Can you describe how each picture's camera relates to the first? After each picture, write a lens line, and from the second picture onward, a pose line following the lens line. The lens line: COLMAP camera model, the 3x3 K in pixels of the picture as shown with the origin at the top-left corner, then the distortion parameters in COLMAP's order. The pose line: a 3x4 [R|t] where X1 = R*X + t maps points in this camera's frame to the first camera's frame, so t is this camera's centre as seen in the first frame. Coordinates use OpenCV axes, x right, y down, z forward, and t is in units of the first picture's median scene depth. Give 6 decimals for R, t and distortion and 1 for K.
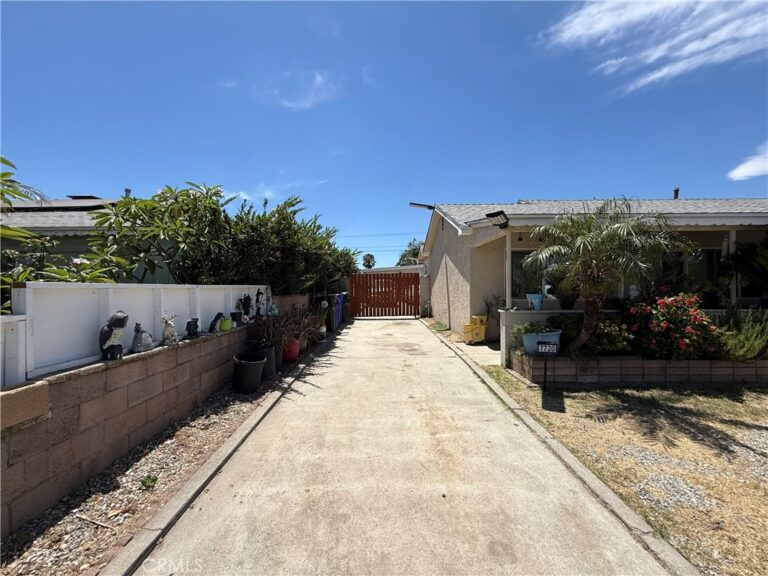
lens RADIAL K [[306.0, 0, 382.1], [0, 306.0, 286.5], [0, 0, 1]] dist [0.000466, 0.000844]
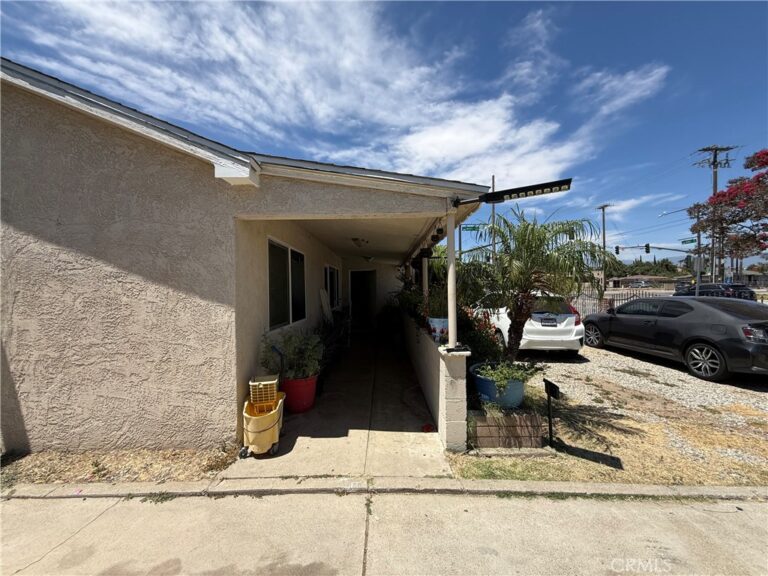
lens RADIAL K [[306.0, 0, 382.1], [0, 306.0, 286.5], [0, 0, 1]] dist [0.000466, 0.000844]
pose [[0.002657, 0.010902, 0.999937, -0.243408], [0.018603, 0.999767, -0.010950, -0.059244], [-0.999823, 0.018631, 0.002454, 1.584095]]
